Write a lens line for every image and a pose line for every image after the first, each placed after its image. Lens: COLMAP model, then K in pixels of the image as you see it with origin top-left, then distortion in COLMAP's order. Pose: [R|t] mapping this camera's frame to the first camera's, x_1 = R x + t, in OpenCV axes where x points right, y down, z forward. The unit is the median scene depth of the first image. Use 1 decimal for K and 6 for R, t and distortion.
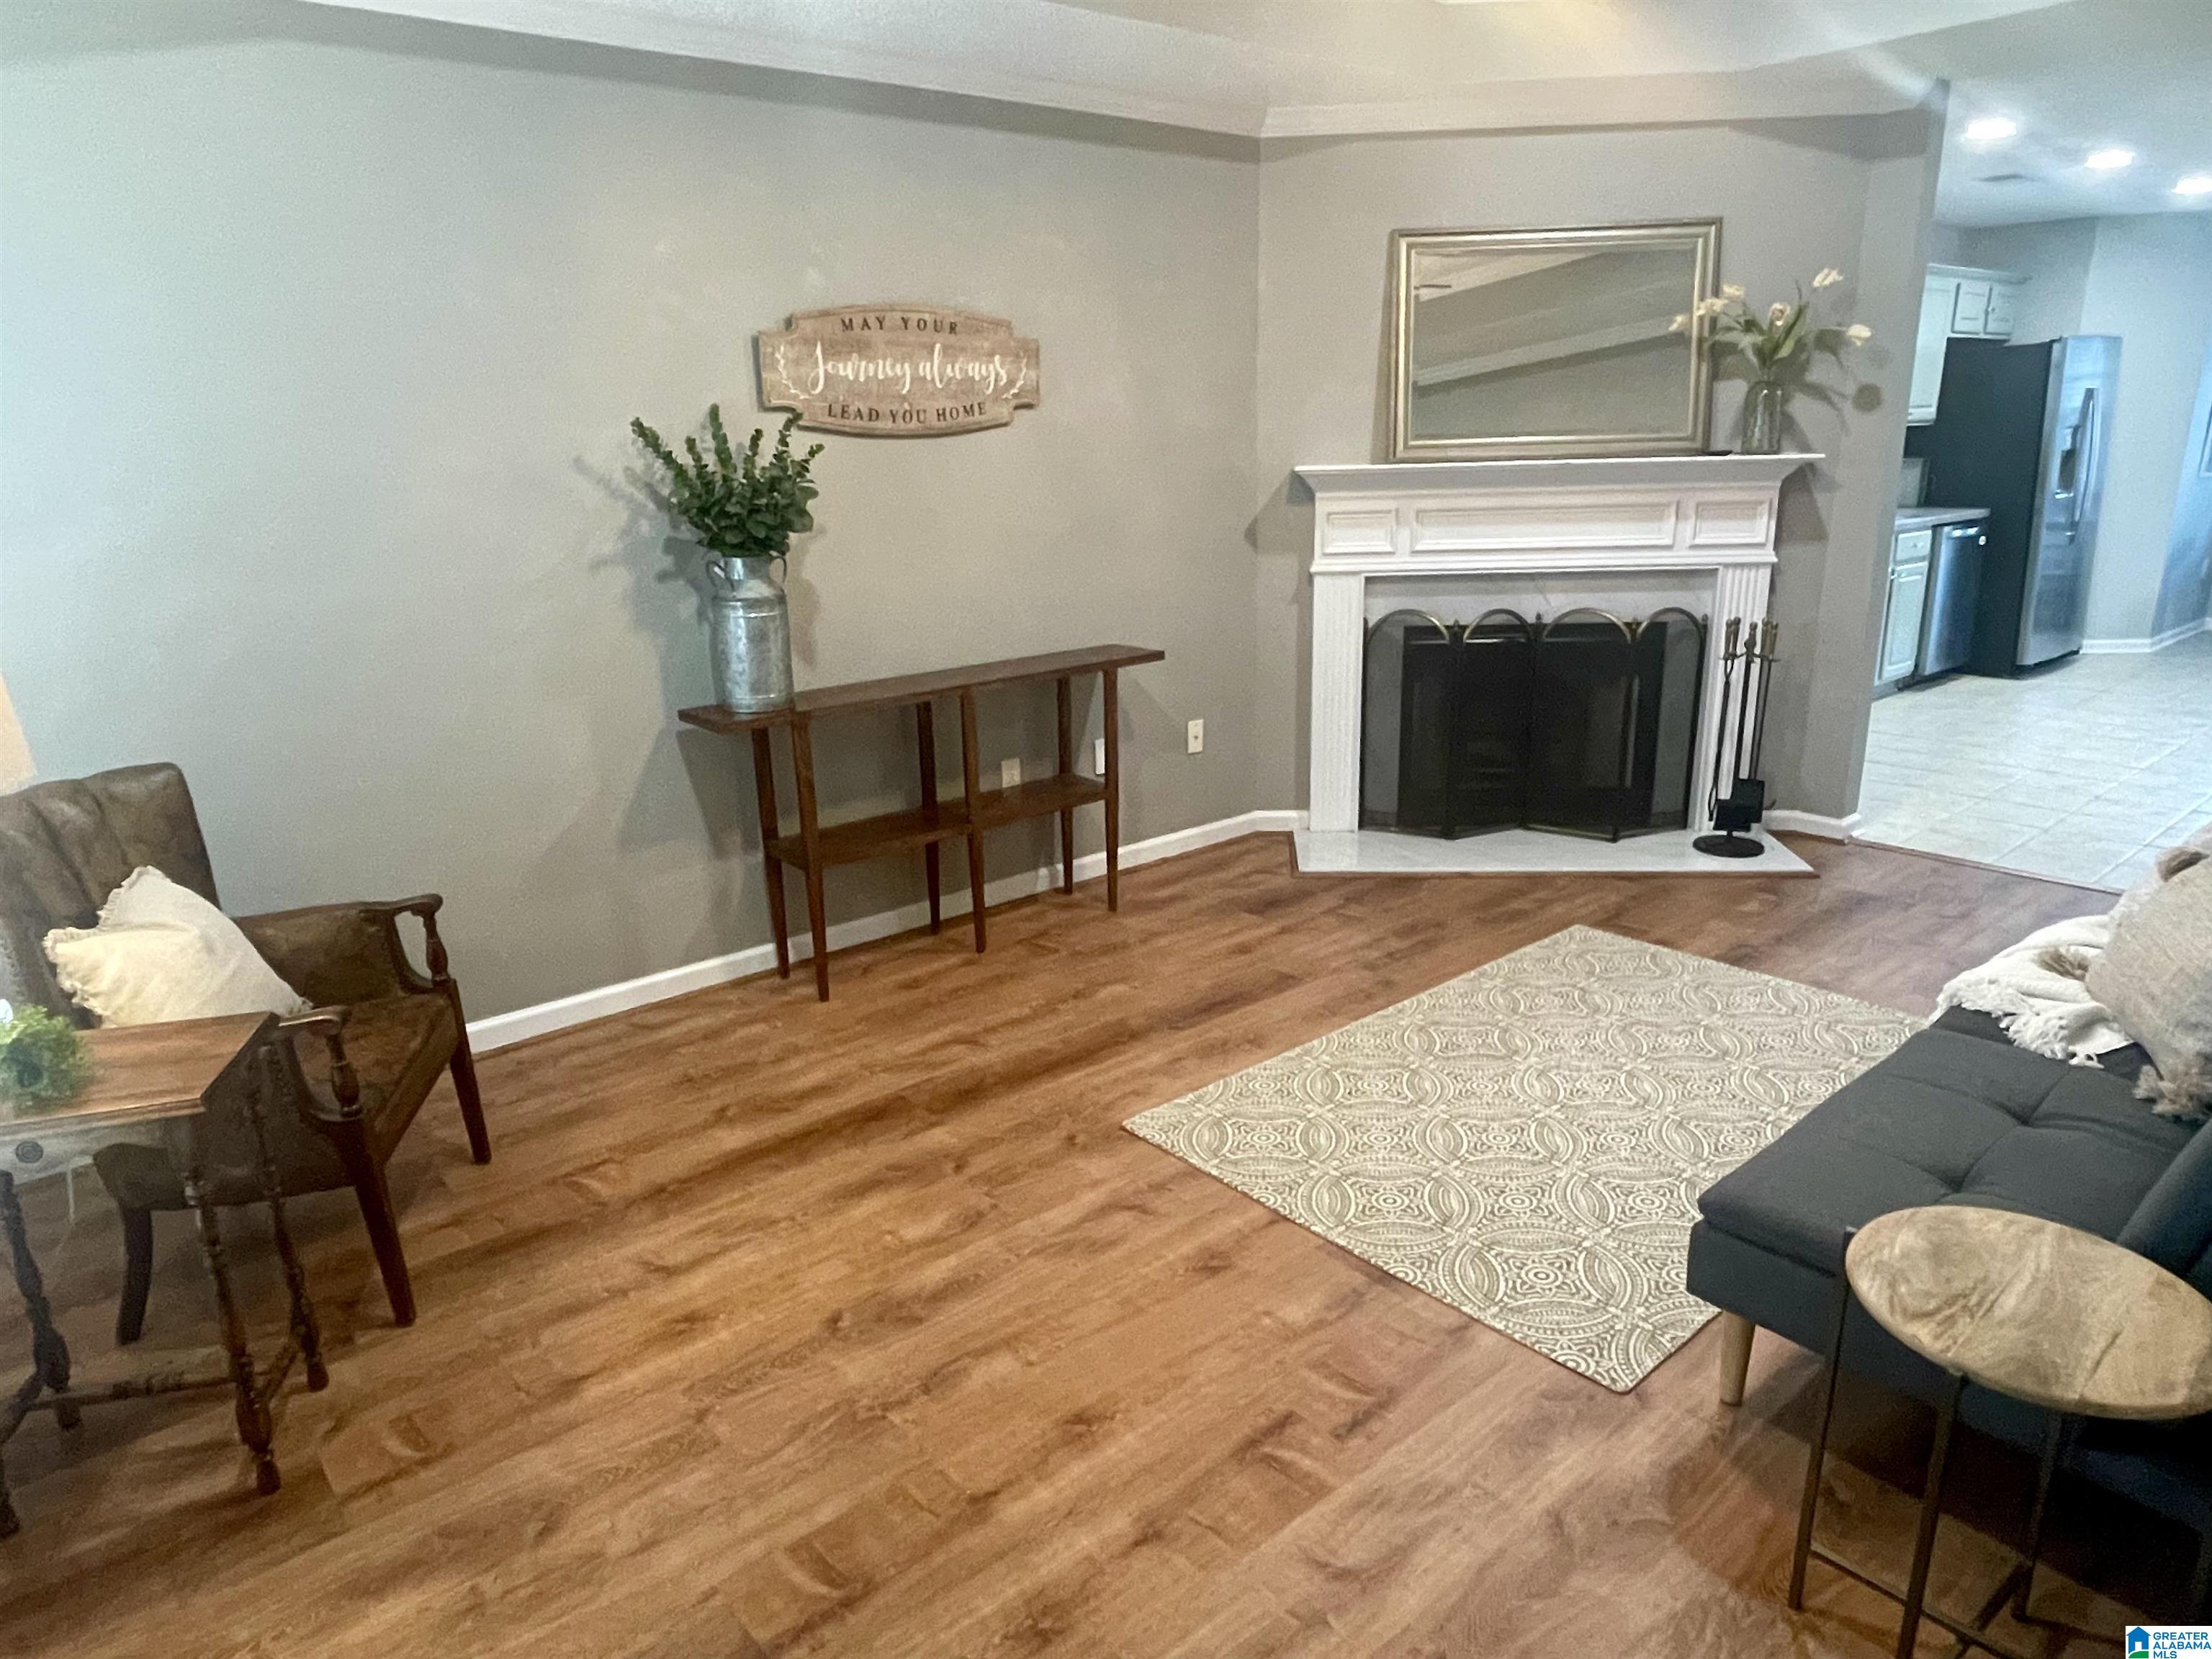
lens RADIAL K [[1398.3, 0, 1106.0], [0, 1398.3, 829.5], [0, 0, 1]] dist [0.008727, -0.025187]
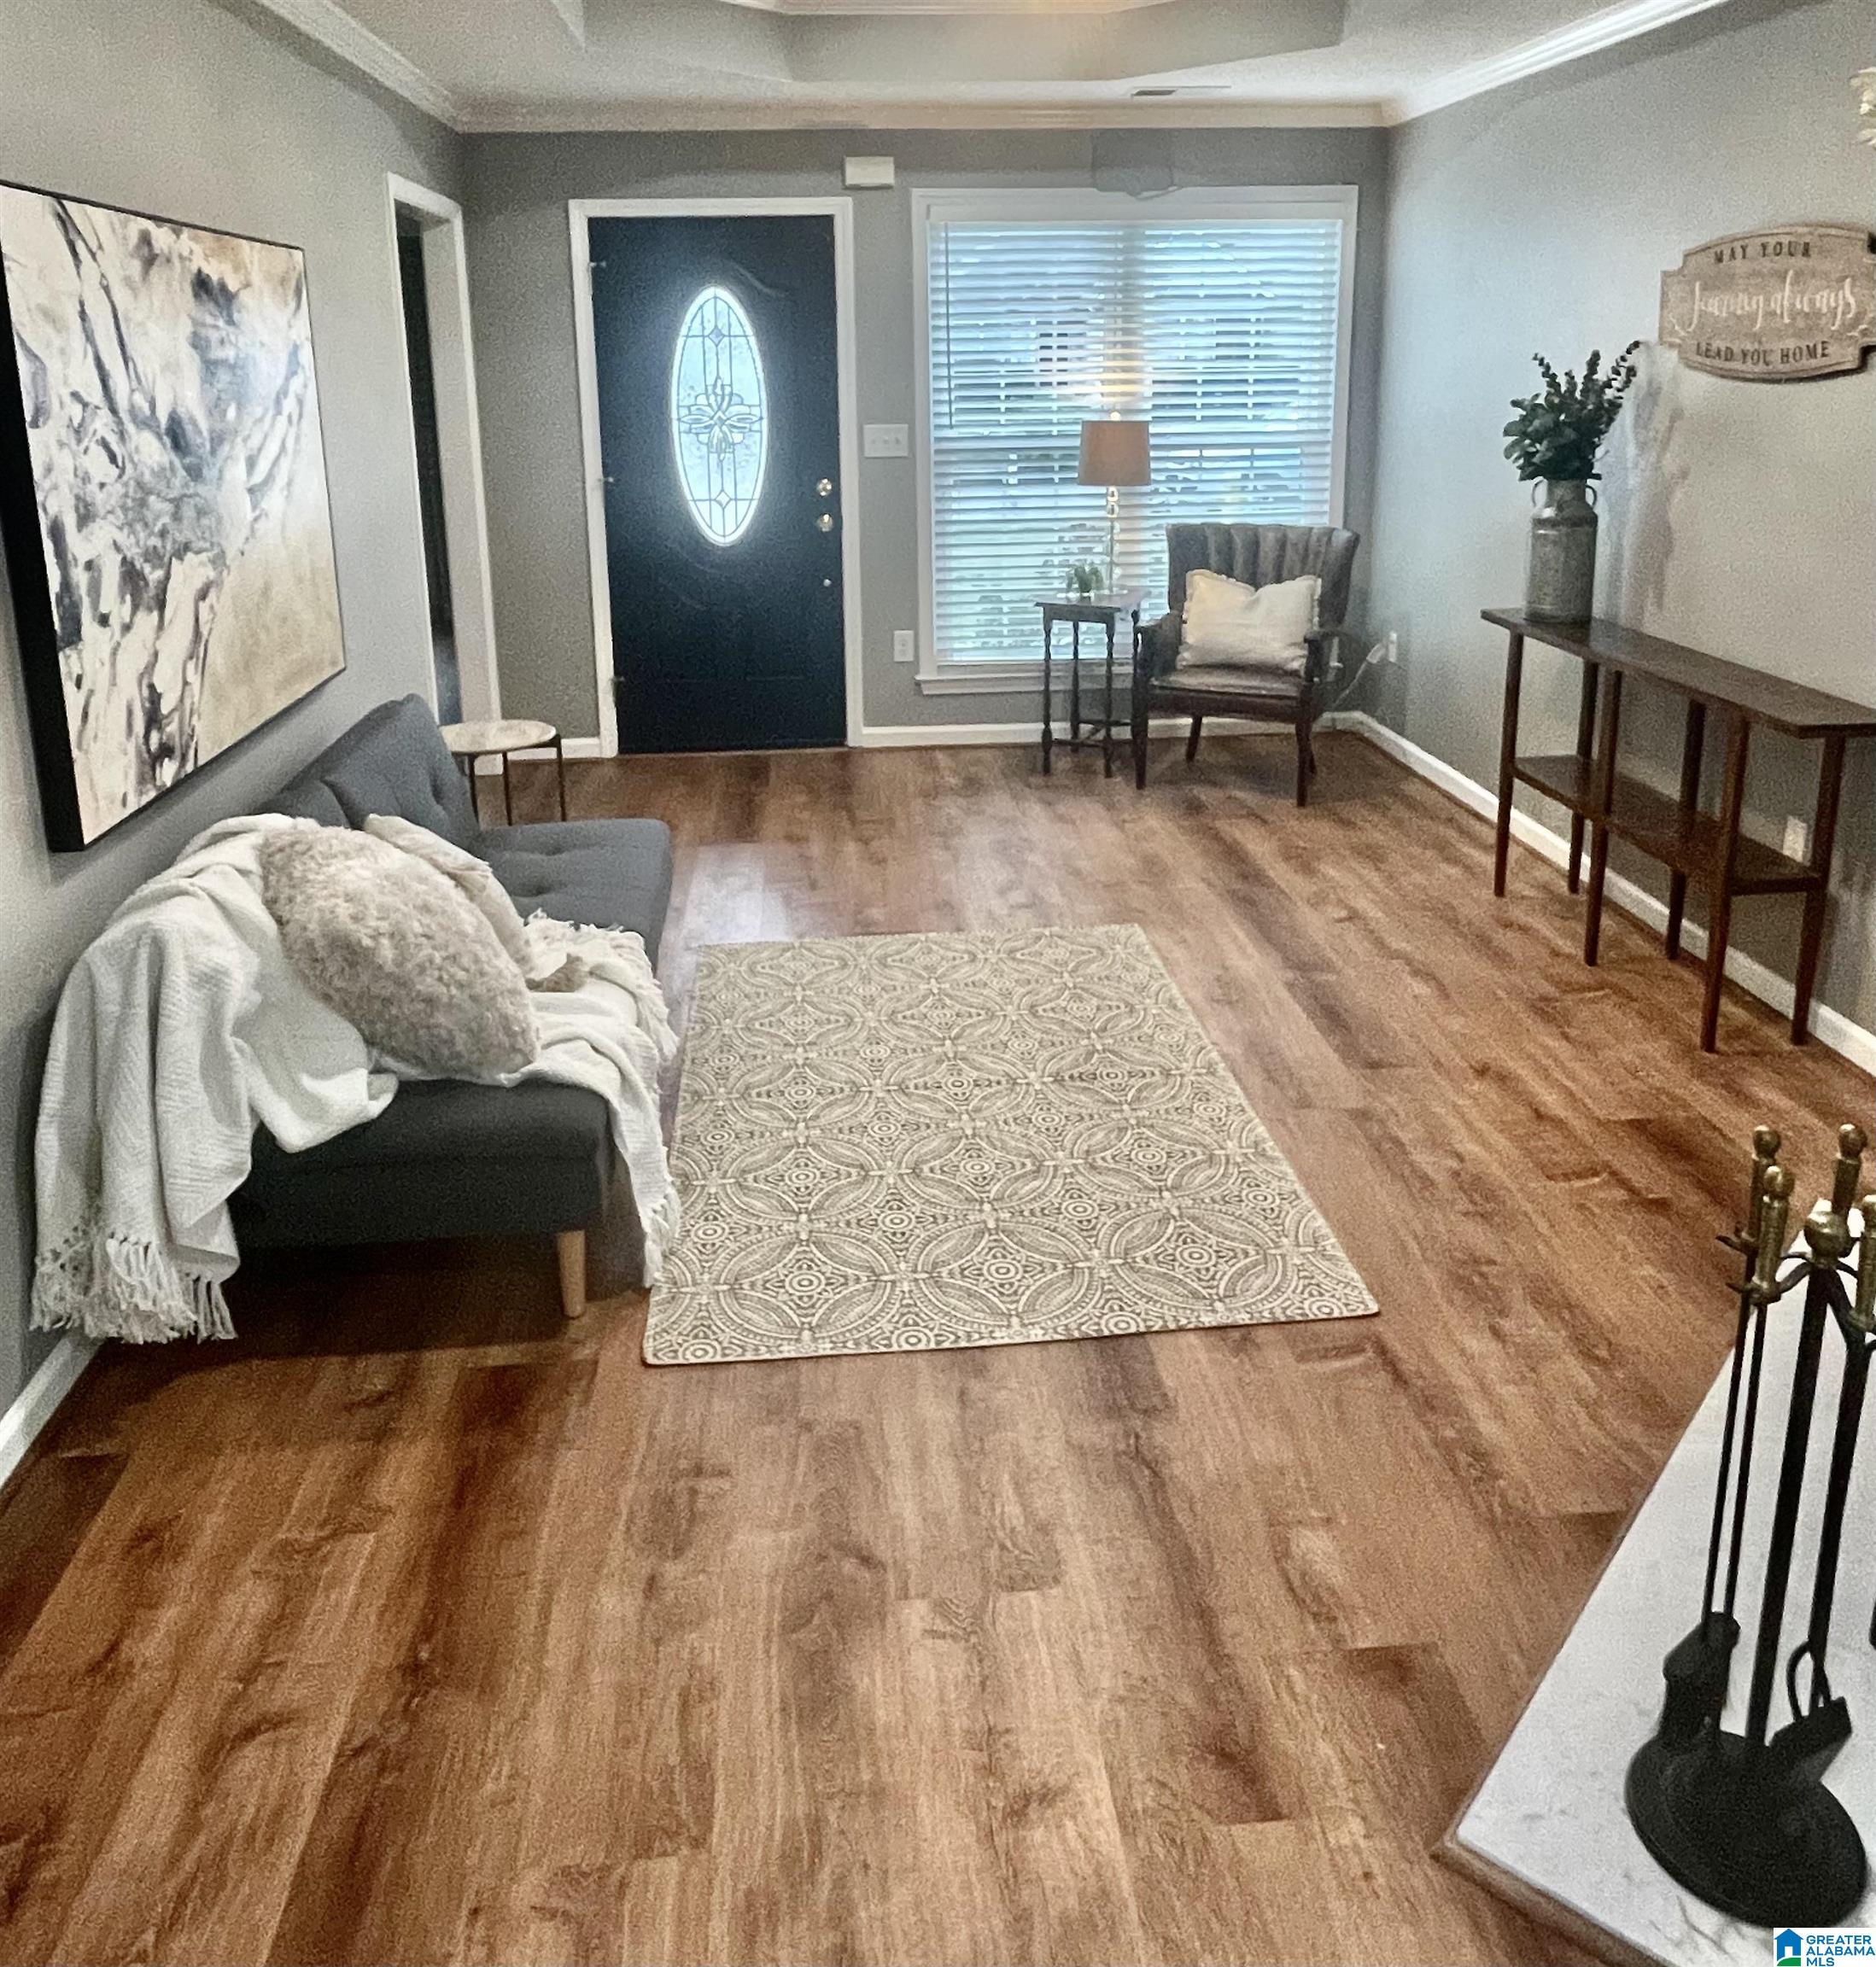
lens RADIAL K [[1594.4, 0, 936.3], [0, 1594.4, 719.5], [0, 0, 1]] dist [-0.000258, -0.005804]
pose [[-0.573415, 0.217634, -0.789830, 0.935103], [-0.202607, 0.896454, 0.394107, -0.373918], [0.793817, 0.386012, -0.469946, 1.131110]]
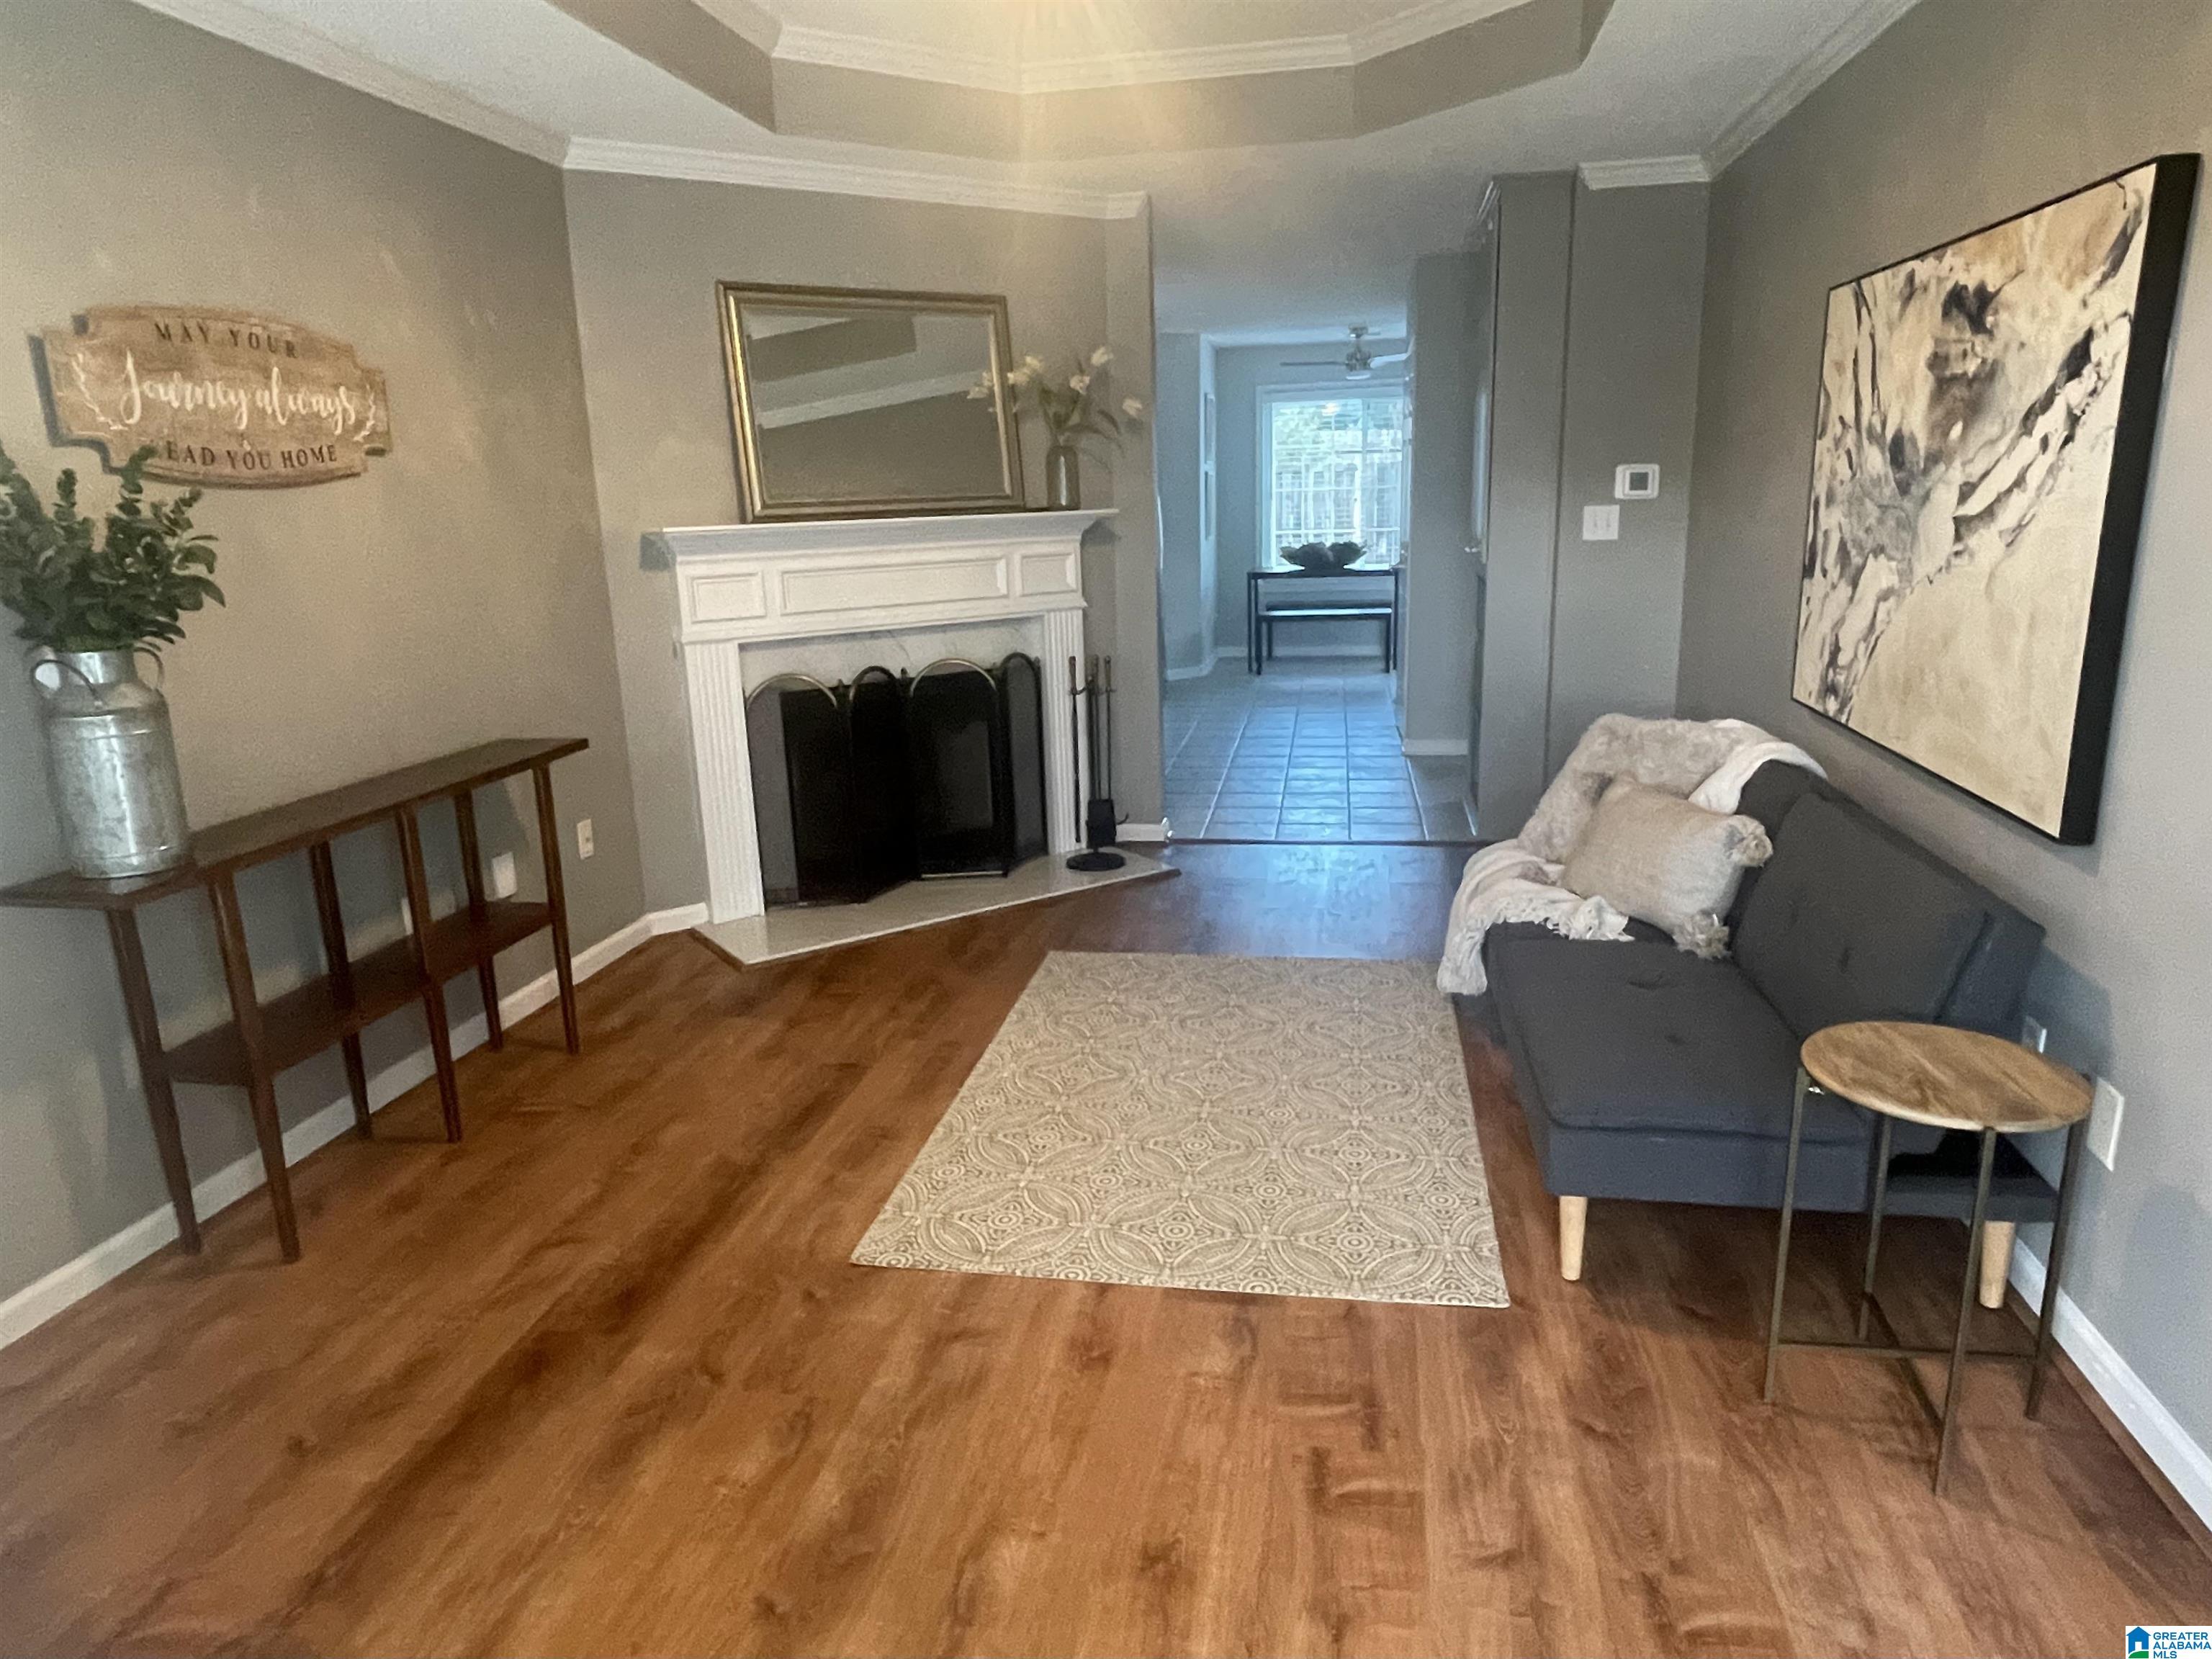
lens RADIAL K [[1398.3, 0, 1106.0], [0, 1398.3, 829.5], [0, 0, 1]] dist [0.008727, -0.025187]
pose [[0.770902, -0.149377, 0.619191, -0.277440], [0.189419, 0.981896, 0.001048, -0.015092], [-0.608137, 0.116479, 0.785240, 0.156117]]
